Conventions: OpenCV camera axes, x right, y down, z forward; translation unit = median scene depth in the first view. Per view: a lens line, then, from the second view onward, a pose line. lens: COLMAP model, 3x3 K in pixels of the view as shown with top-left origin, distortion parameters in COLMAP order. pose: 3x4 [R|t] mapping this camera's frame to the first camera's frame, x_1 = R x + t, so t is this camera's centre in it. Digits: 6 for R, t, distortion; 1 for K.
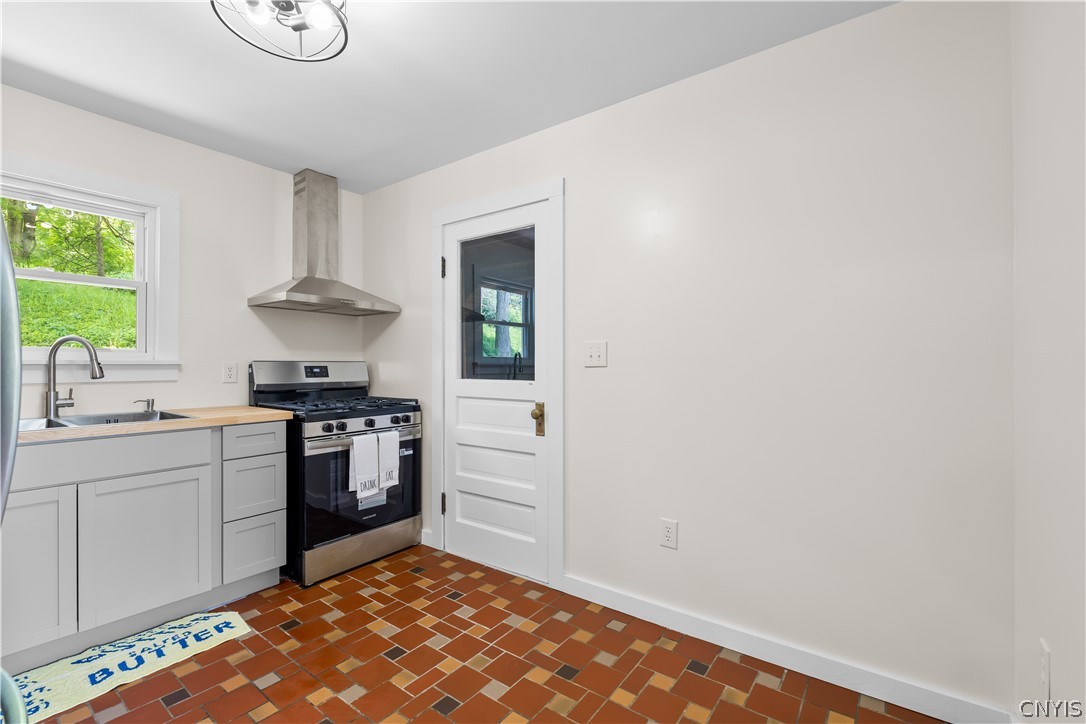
lens RADIAL K [[481.1, 0, 542.2], [0, 481.1, 364.3], [0, 0, 1]] dist [-0.002738, -0.000106]
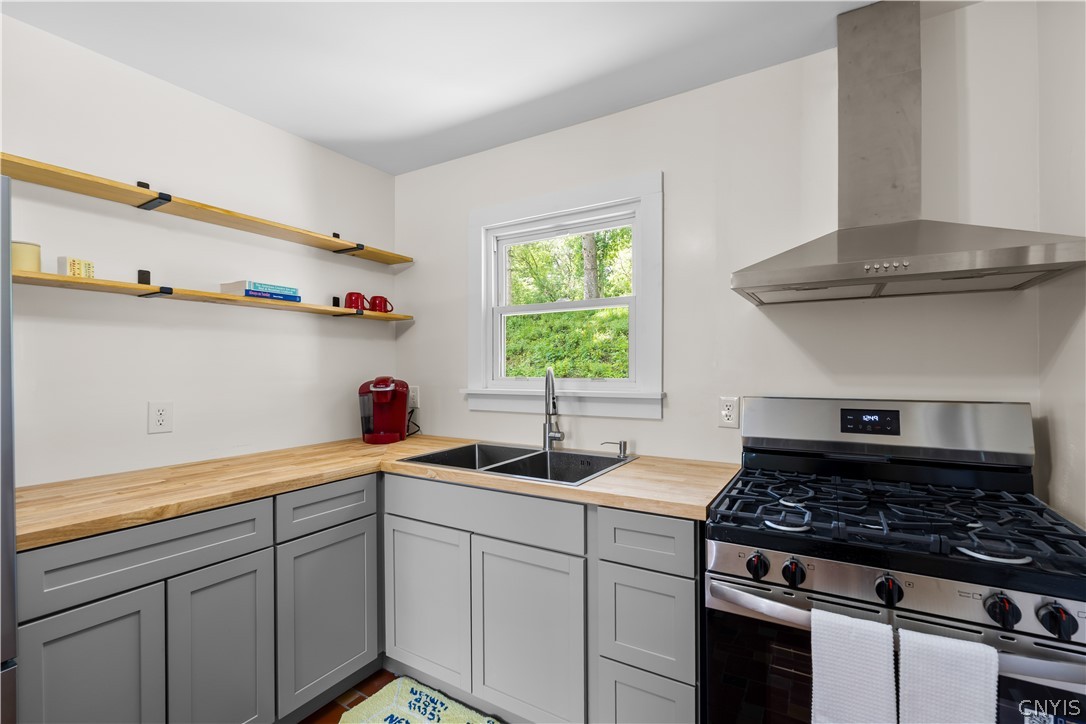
lens RADIAL K [[481.1, 0, 543.4], [0, 481.1, 369.1], [0, 0, 1]] dist [-0.002738, -0.000106]
pose [[0.101284, 0.006002, -0.994839, -0.021910], [0.007956, 0.999945, 0.006843, -0.043975], [0.994826, -0.008608, 0.101230, 0.633318]]
